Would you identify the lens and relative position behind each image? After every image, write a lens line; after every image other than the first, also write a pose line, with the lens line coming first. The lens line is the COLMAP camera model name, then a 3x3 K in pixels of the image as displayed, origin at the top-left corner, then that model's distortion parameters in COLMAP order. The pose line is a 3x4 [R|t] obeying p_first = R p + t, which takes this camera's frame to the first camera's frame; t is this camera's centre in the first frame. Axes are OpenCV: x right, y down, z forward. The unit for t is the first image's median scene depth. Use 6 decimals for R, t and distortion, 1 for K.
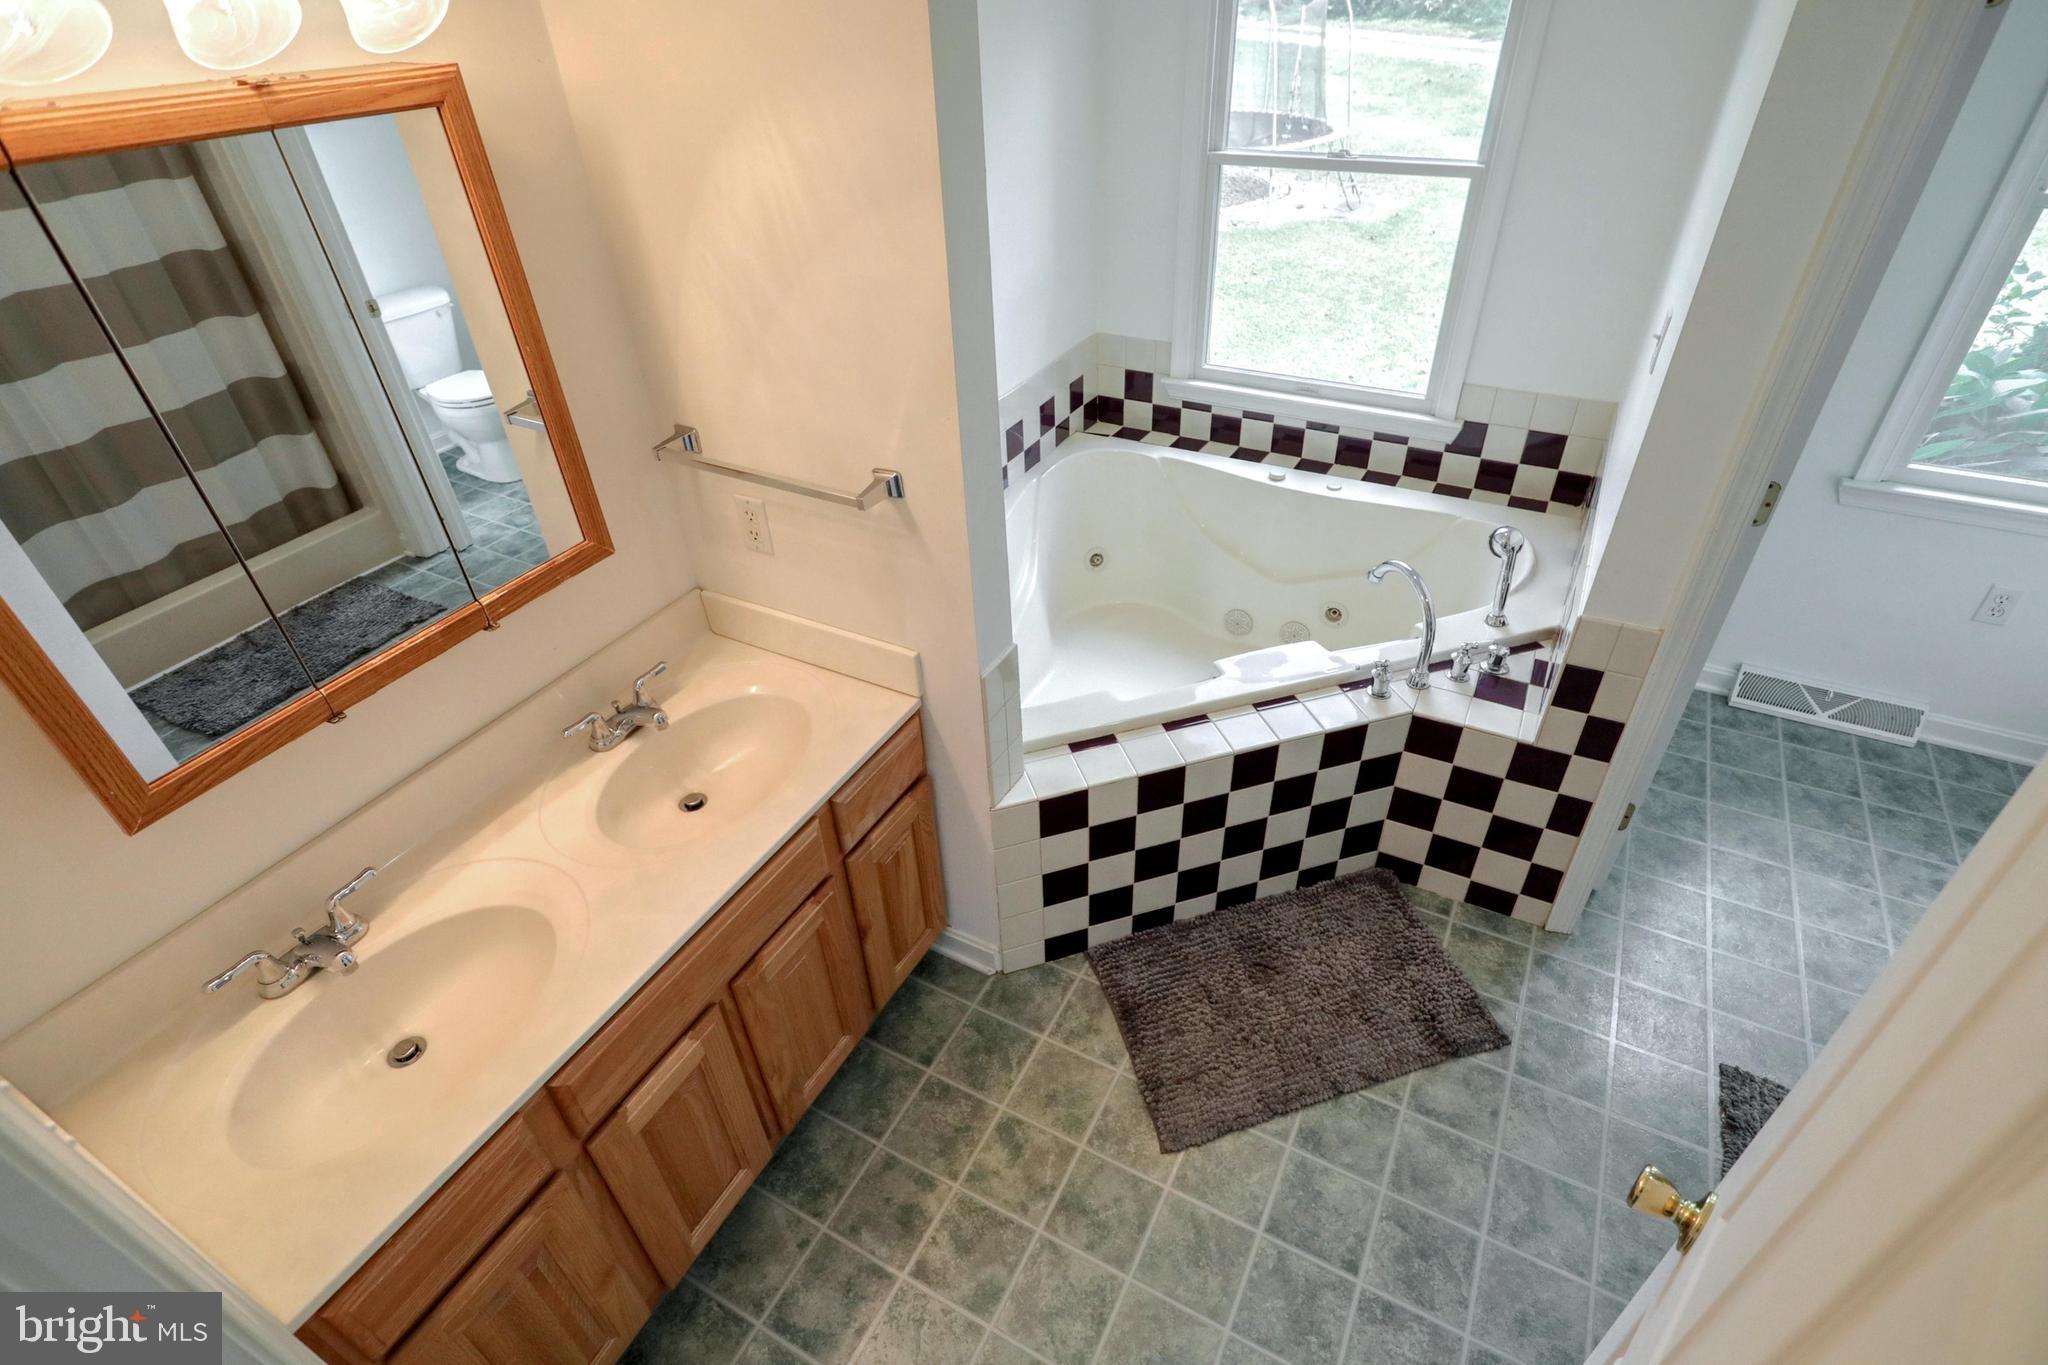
lens RADIAL K [[982.8, 0, 1034.5], [0, 982.8, 691.0], [0, 0, 1]] dist [-0.000344, 0.001214]
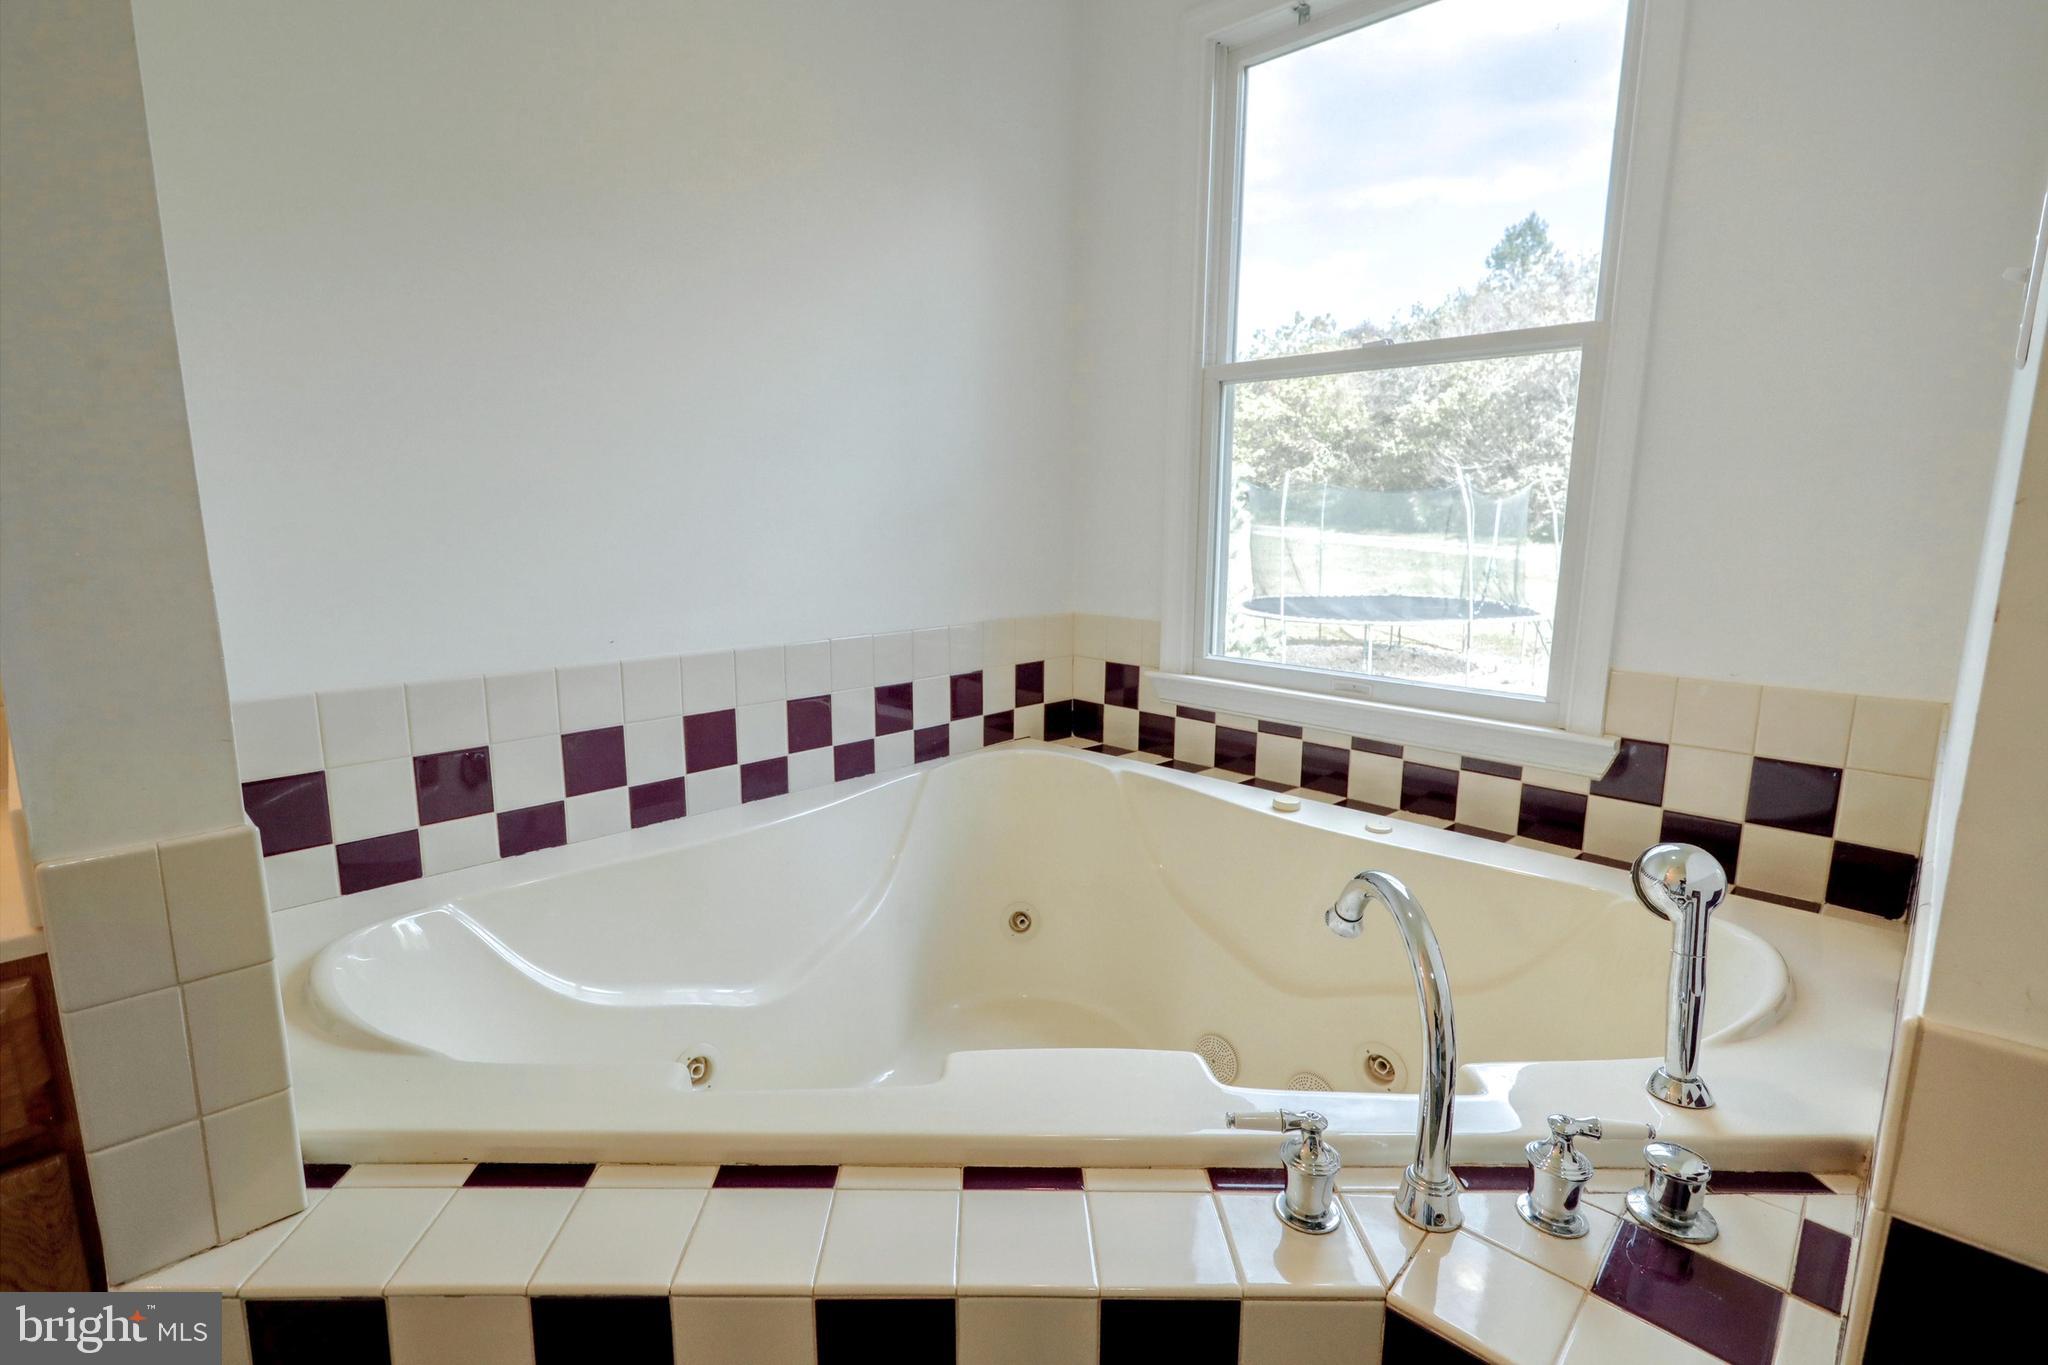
lens RADIAL K [[982.8, 0, 1006.6], [0, 982.8, 678.7], [0, 0, 1]] dist [-0.000344, 0.001214]
pose [[0.960712, 0.091541, -0.262017, 0.245729], [-0.200799, 0.880961, -0.428470, 0.004181], [0.191604, 0.464249, 0.864731, 0.436035]]
